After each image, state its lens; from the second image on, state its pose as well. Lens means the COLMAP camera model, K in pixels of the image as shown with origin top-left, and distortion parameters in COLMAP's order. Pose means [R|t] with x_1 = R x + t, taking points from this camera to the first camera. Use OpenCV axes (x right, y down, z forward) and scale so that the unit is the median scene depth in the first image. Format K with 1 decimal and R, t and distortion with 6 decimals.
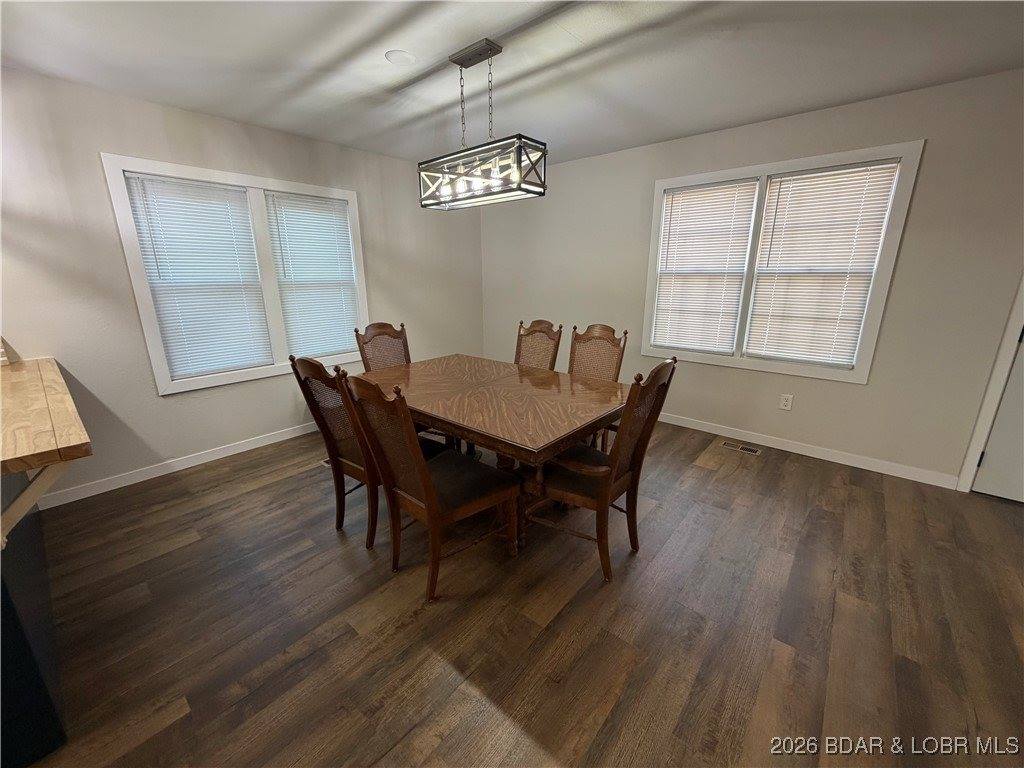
lens RADIAL K [[407.0, 0, 510.8], [0, 407.0, 383.9], [0, 0, 1]] dist [0.000111, -0.000633]
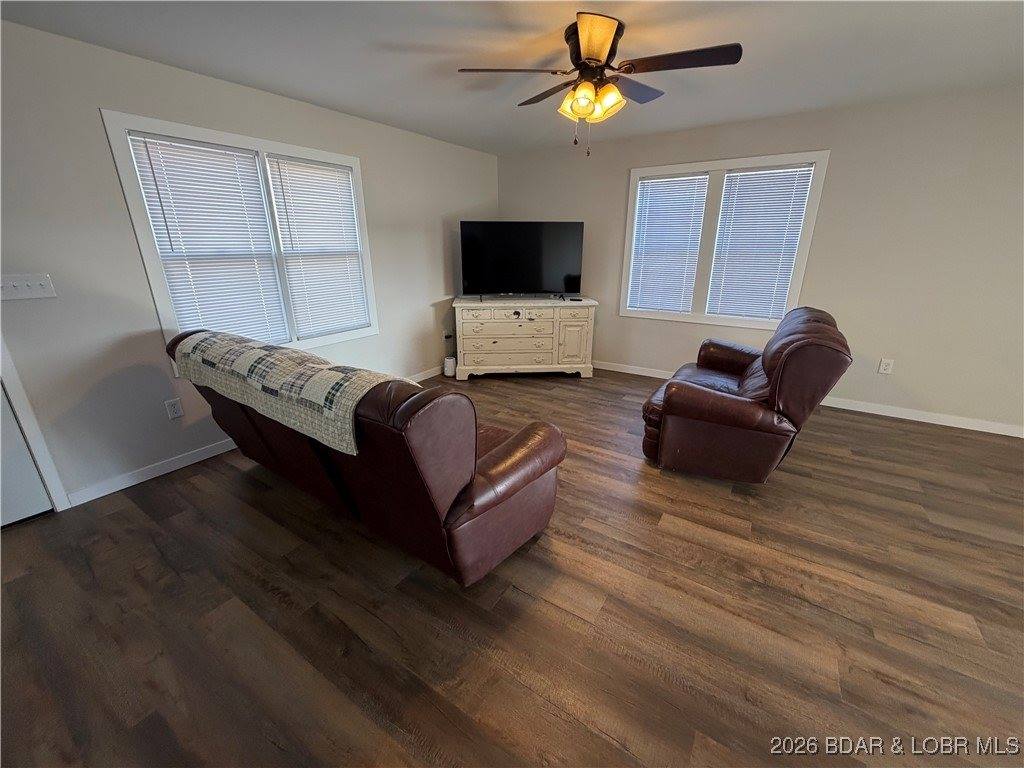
lens RADIAL K [[407.0, 0, 514.4], [0, 407.0, 380.5], [0, 0, 1]] dist [0.000111, -0.000633]
pose [[-0.128856, -0.308209, 0.942551, -0.532061], [0.265125, 0.905169, 0.332231, -0.186469], [-0.955565, 0.292704, -0.034923, 0.629392]]
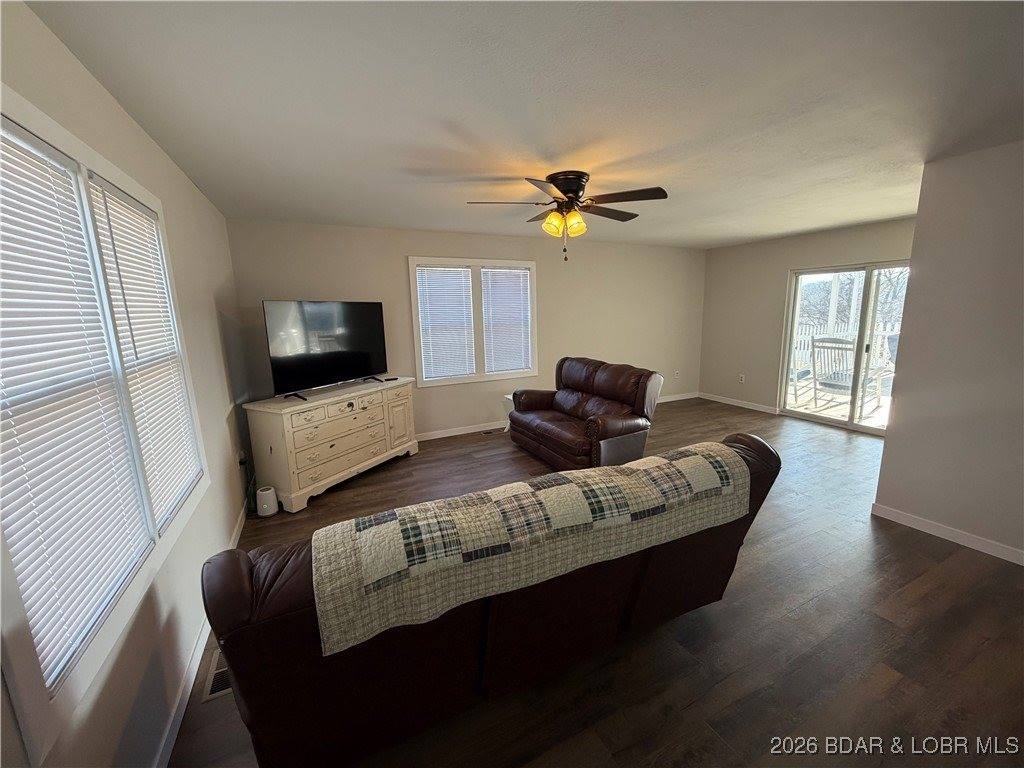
lens RADIAL K [[407.0, 0, 511.8], [0, 407.0, 383.1], [0, 0, 1]] dist [0.000111, -0.000633]
pose [[-0.919160, -0.041967, 0.391642, -0.004951], [0.131970, 0.904025, 0.406598, -0.419765], [-0.371118, 0.425414, -0.825405, 1.323997]]
